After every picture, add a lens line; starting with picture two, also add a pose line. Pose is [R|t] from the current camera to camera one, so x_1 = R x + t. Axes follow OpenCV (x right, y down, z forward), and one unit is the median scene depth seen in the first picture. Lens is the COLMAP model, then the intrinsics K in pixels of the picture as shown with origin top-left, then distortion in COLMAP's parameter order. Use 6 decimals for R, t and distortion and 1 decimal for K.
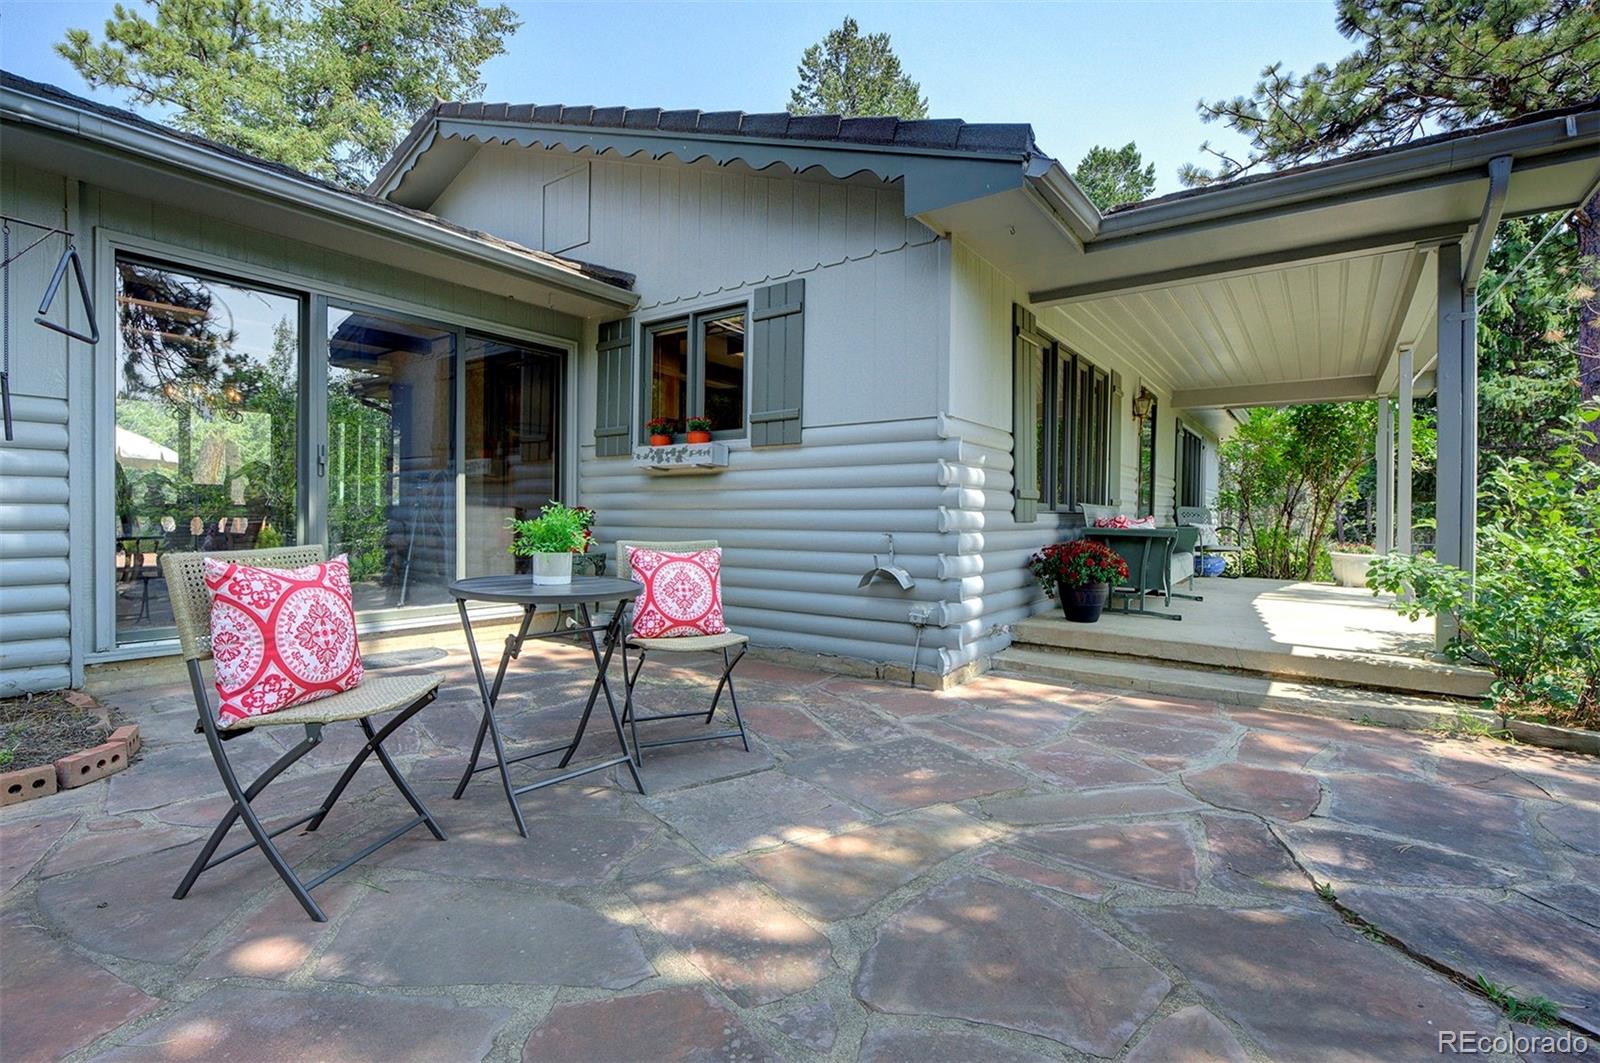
lens RADIAL K [[736.0, 0, 802.1], [0, 736.0, 534.5], [0, 0, 1]] dist [-0.020218, -0.000291]
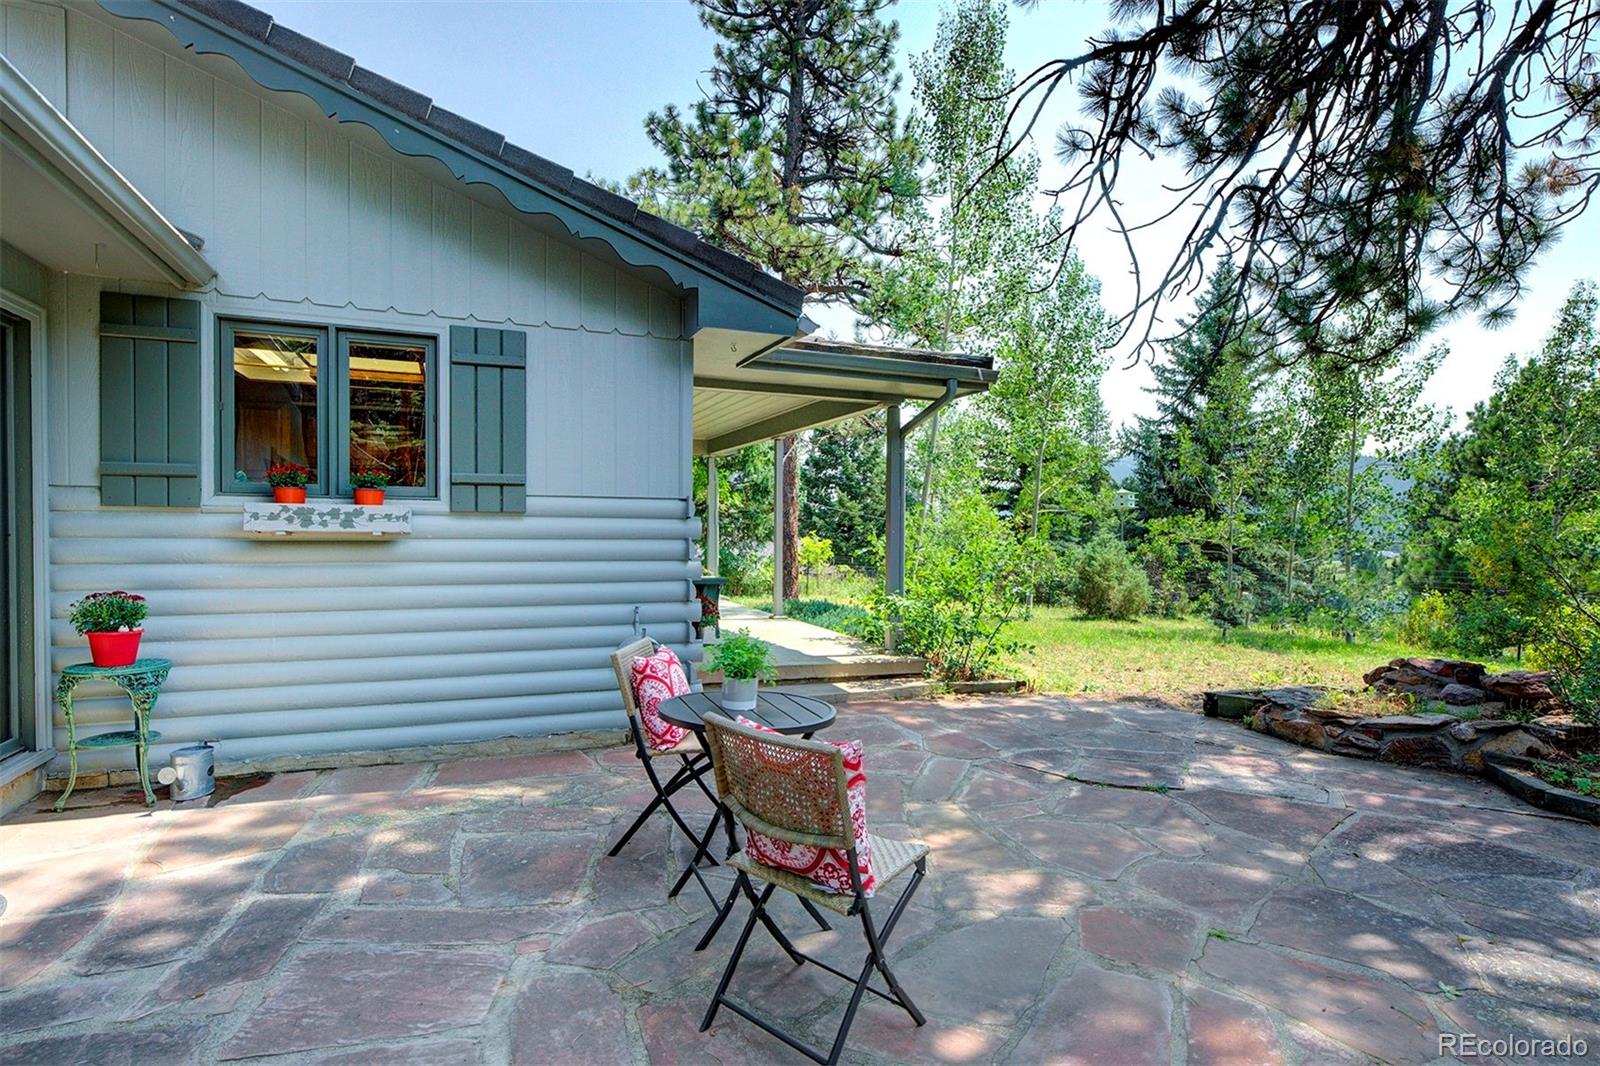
lens RADIAL K [[807.4, 0, 799.2], [0, 807.4, 547.5], [0, 0, 1]] dist [-0.008080, -0.000517]
pose [[0.516591, -0.026349, 0.855827, -0.716477], [0.009843, 0.999643, 0.024836, -0.105682], [-0.856176, -0.004406, 0.516666, 0.190272]]
